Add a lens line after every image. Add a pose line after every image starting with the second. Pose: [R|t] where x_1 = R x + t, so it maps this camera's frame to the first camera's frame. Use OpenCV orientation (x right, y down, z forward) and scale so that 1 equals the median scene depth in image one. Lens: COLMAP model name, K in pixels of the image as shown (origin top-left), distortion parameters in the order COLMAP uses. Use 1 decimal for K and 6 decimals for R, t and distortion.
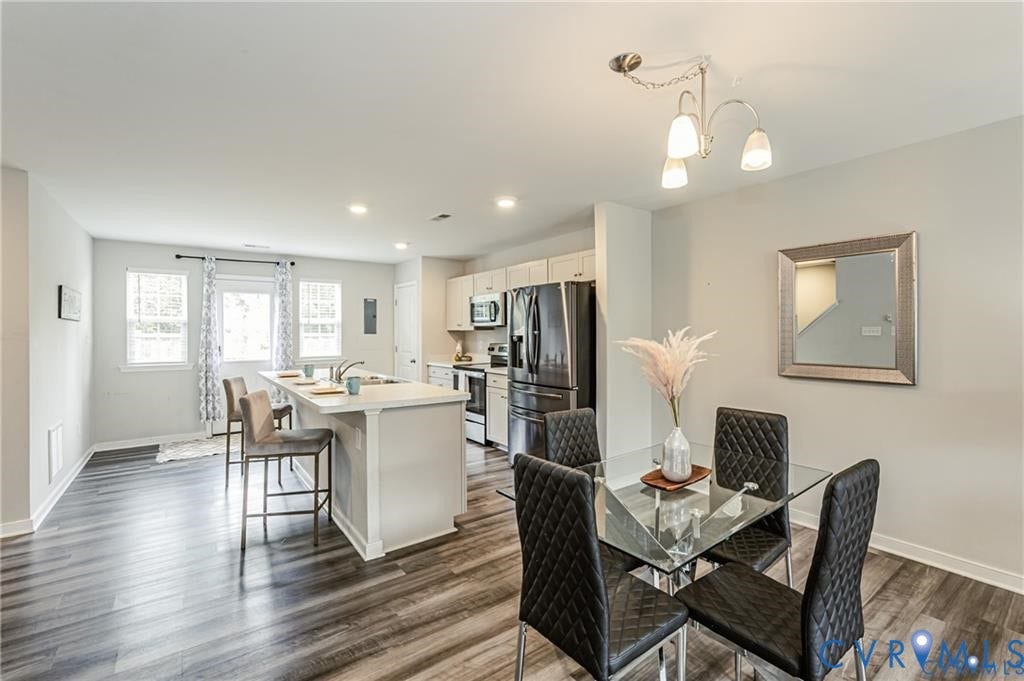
lens RADIAL K [[444.9, 0, 512.1], [0, 444.9, 334.5], [0, 0, 1]] dist [0.019249, 0.000275]
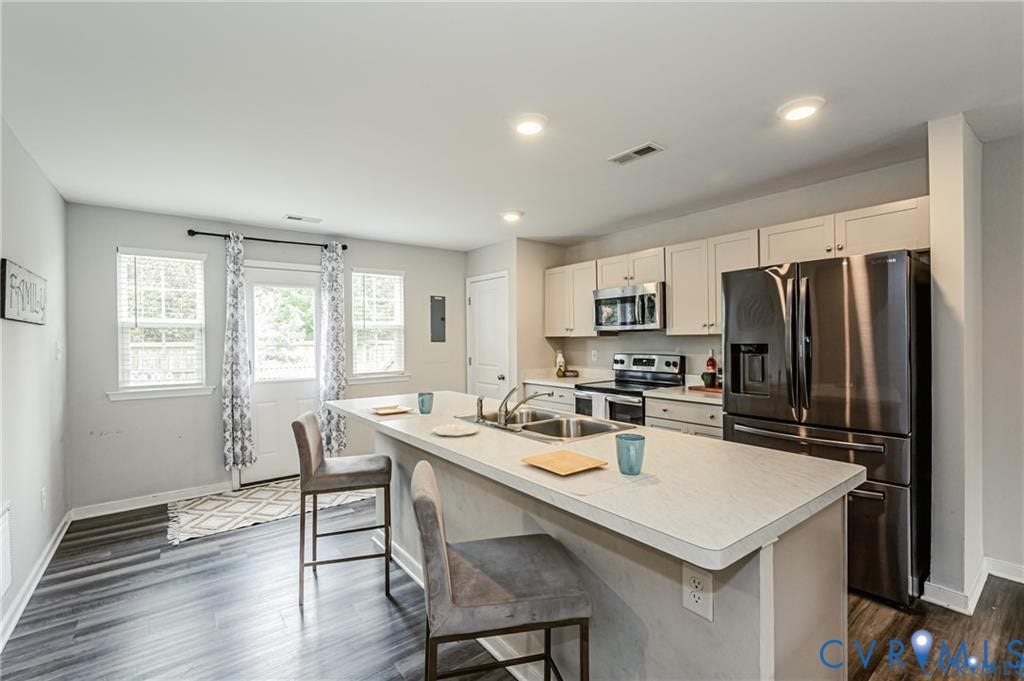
lens RADIAL K [[444.9, 0, 511.3], [0, 444.9, 342.5], [0, 0, 1]] dist [0.019249, 0.000275]
pose [[0.999627, -0.006217, 0.026580, -0.259839], [0.006115, 0.999974, 0.003918, -0.003189], [-0.026604, -0.003754, 0.999639, 0.282734]]
